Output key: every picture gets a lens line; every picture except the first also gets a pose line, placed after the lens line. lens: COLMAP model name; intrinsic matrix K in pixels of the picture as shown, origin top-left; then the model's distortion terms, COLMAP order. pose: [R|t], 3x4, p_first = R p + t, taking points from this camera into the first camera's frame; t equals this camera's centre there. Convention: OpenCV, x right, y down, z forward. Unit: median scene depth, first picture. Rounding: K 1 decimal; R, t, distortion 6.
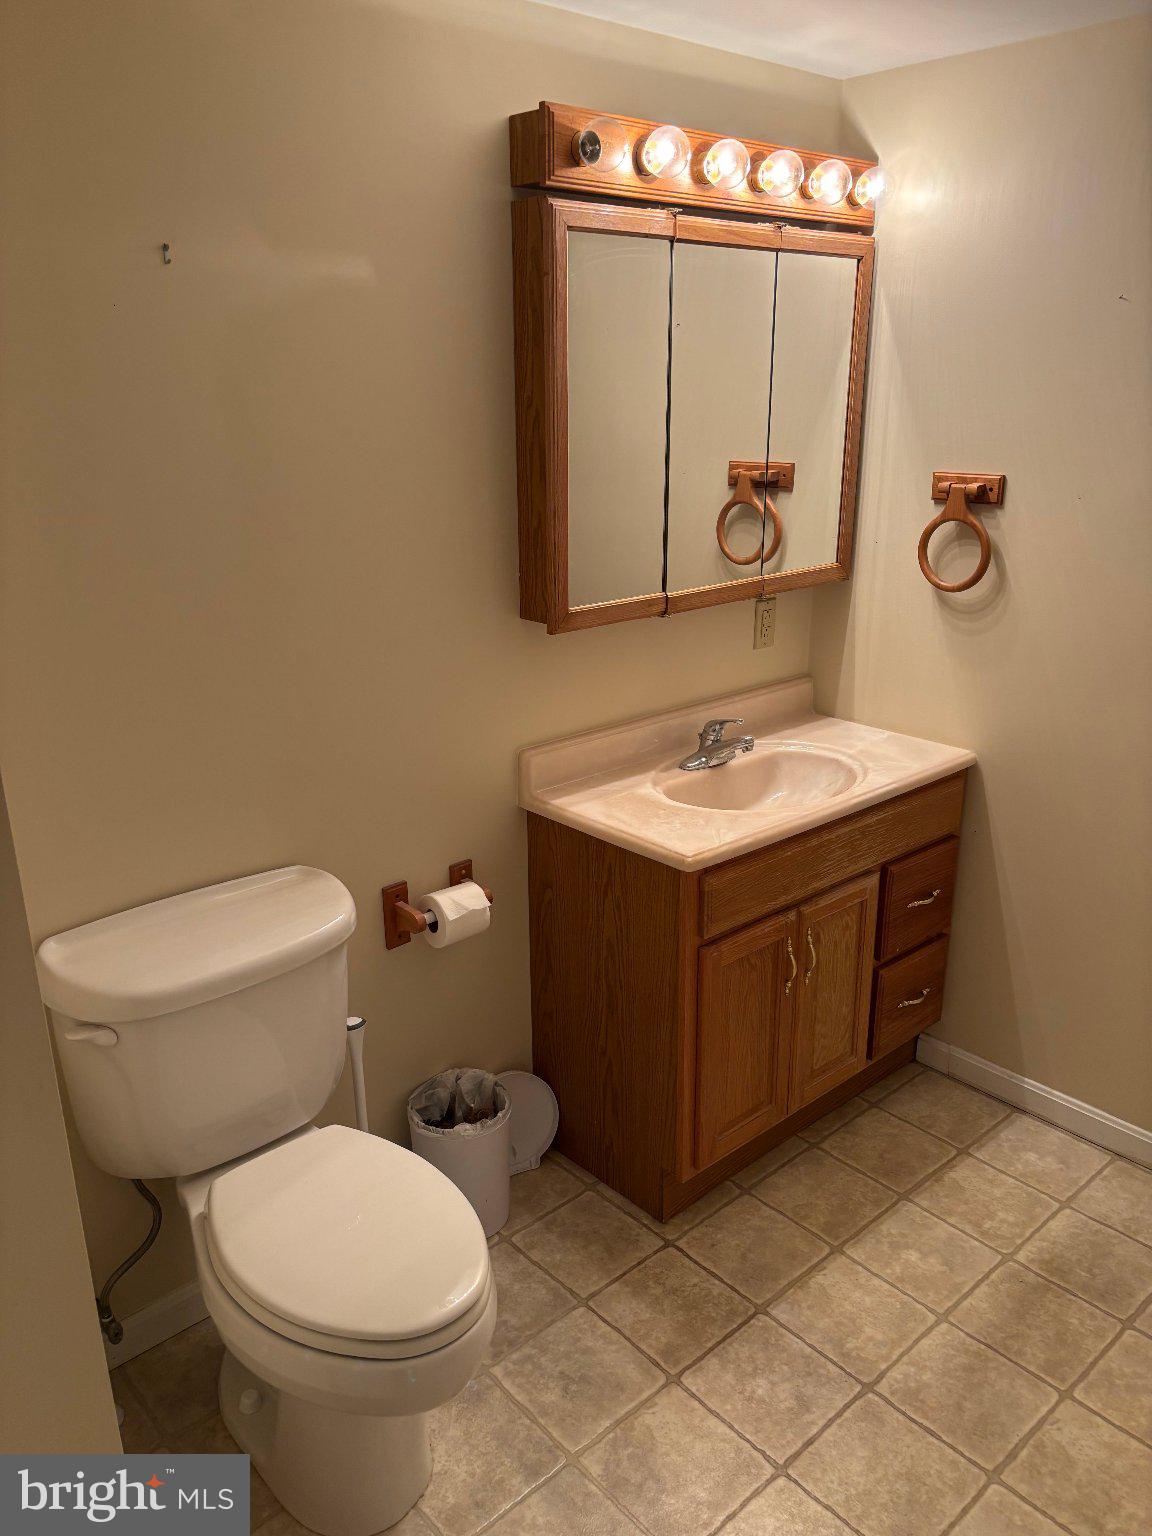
lens RADIAL K [[1150.6, 0, 578.2], [0, 1150.6, 775.2], [0, 0, 1]] dist [0.046838, -0.047184]
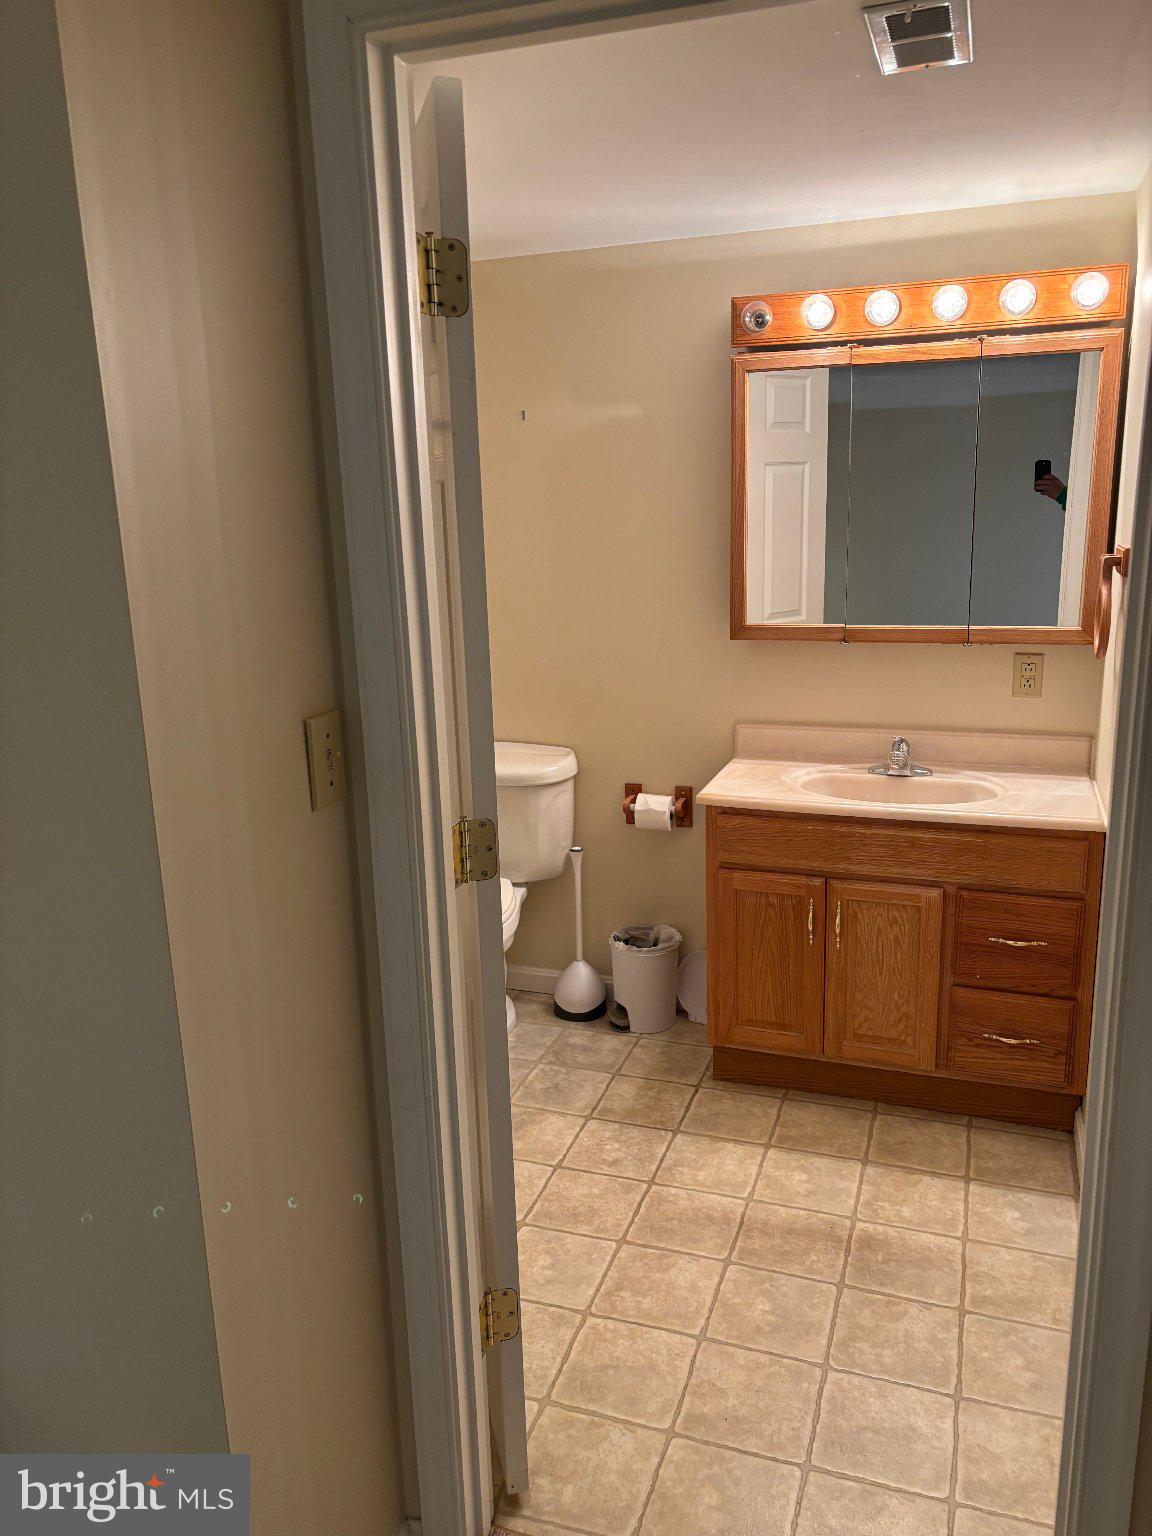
lens RADIAL K [[1150.6, 0, 584.0], [0, 1150.6, 766.3], [0, 0, 1]] dist [0.046838, -0.047184]
pose [[0.490901, 0.196324, -0.848807, 1.088185], [-0.252680, 0.964486, 0.076945, -0.031451], [0.833768, 0.176704, 0.523074, 0.106950]]
